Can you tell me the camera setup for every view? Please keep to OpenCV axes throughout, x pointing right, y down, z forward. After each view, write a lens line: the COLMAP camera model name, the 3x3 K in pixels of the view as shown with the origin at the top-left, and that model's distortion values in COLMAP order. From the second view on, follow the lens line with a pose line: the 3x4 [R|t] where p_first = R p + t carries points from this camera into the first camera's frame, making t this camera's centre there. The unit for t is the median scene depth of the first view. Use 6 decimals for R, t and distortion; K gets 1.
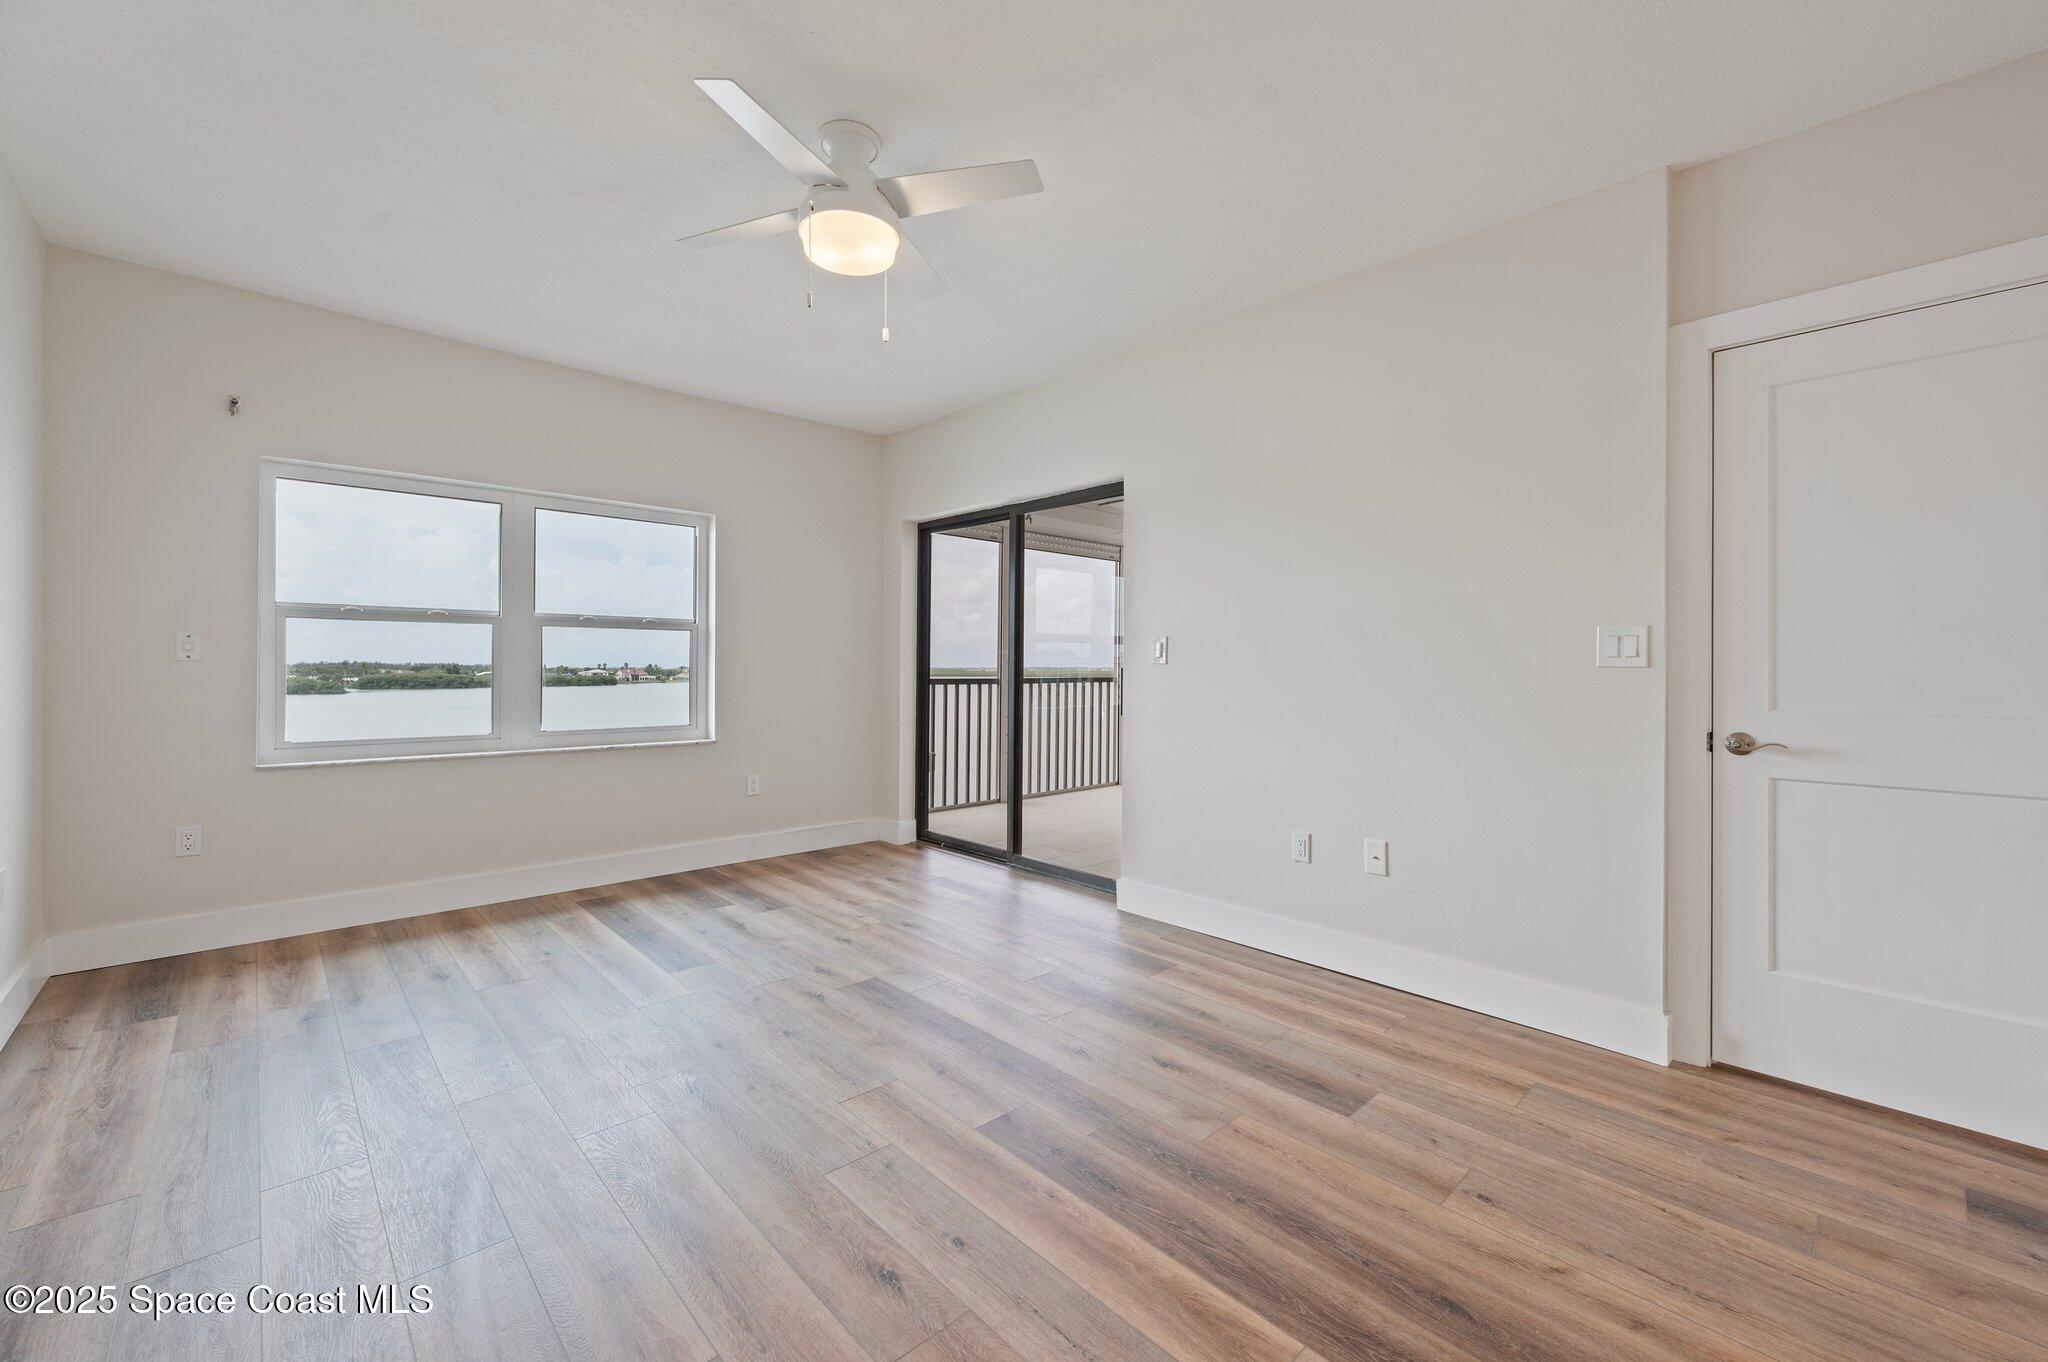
lens RADIAL K [[821.9, 0, 1008.2], [0, 821.9, 668.8], [0, 0, 1]] dist [-0.000327, 0.000219]
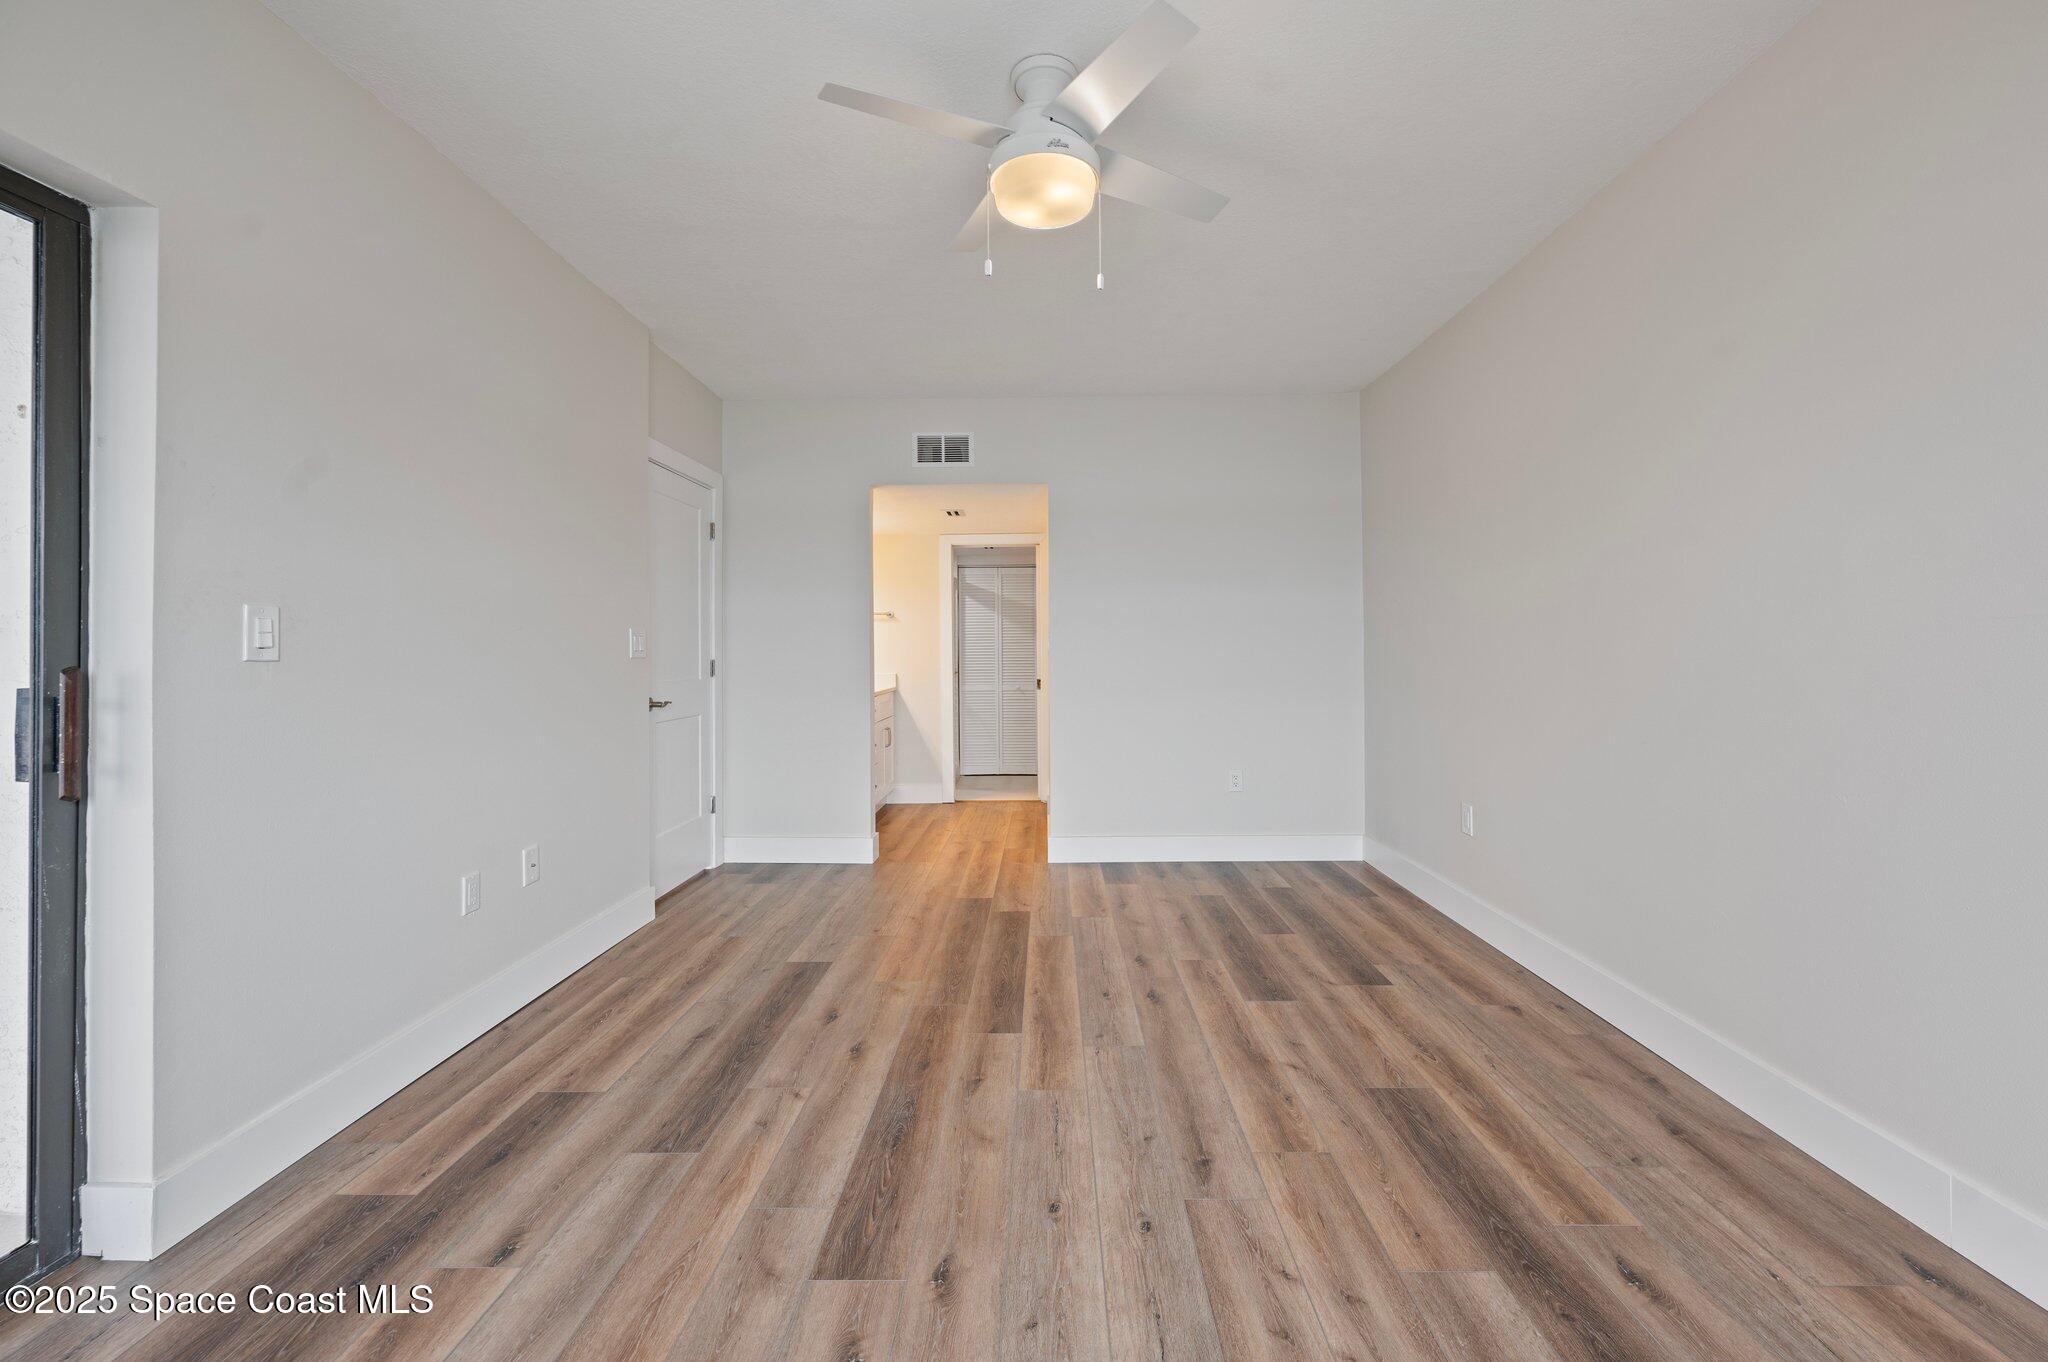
lens RADIAL K [[821.9, 0, 1069.2], [0, 821.9, 649.9], [0, 0, 1]] dist [-0.000327, 0.000219]
pose [[-0.755461, 0.000338, 0.655193, -0.859693], [0.003768, 0.999986, 0.003828, -0.024295], [-0.655182, 0.005361, -0.755452, 1.784512]]
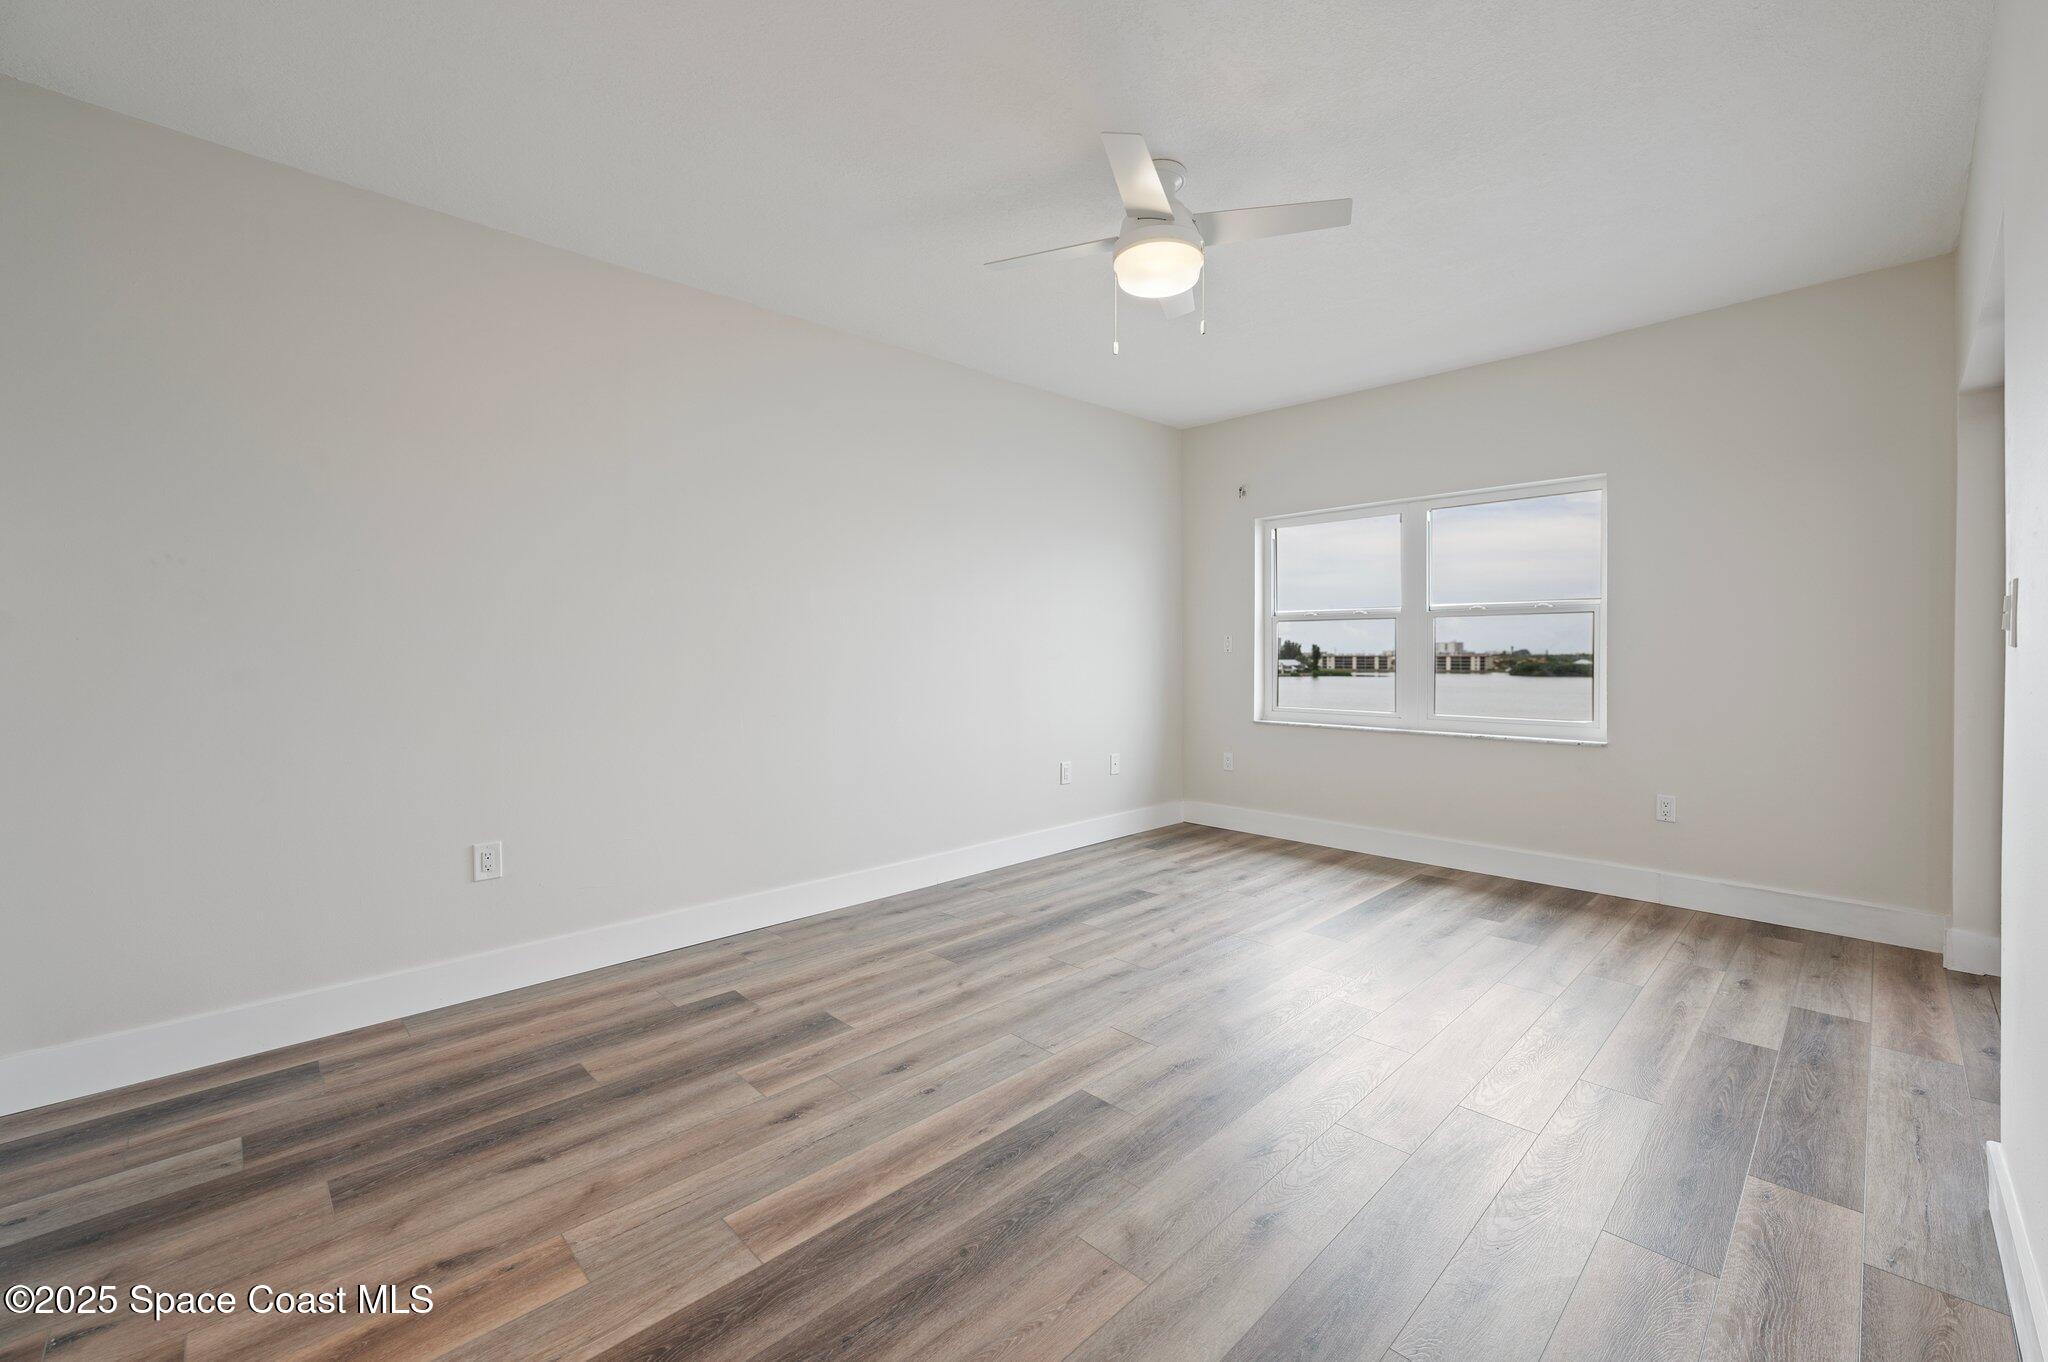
lens RADIAL K [[821.9, 0, 1050.0], [0, 821.9, 667.3], [0, 0, 1]] dist [-0.000327, 0.000219]
pose [[0.044722, 0.009178, -0.998957, 0.953221], [-0.000241, 0.999958, 0.009177, 0.006431], [0.998999, -0.000170, 0.044722, 0.861469]]
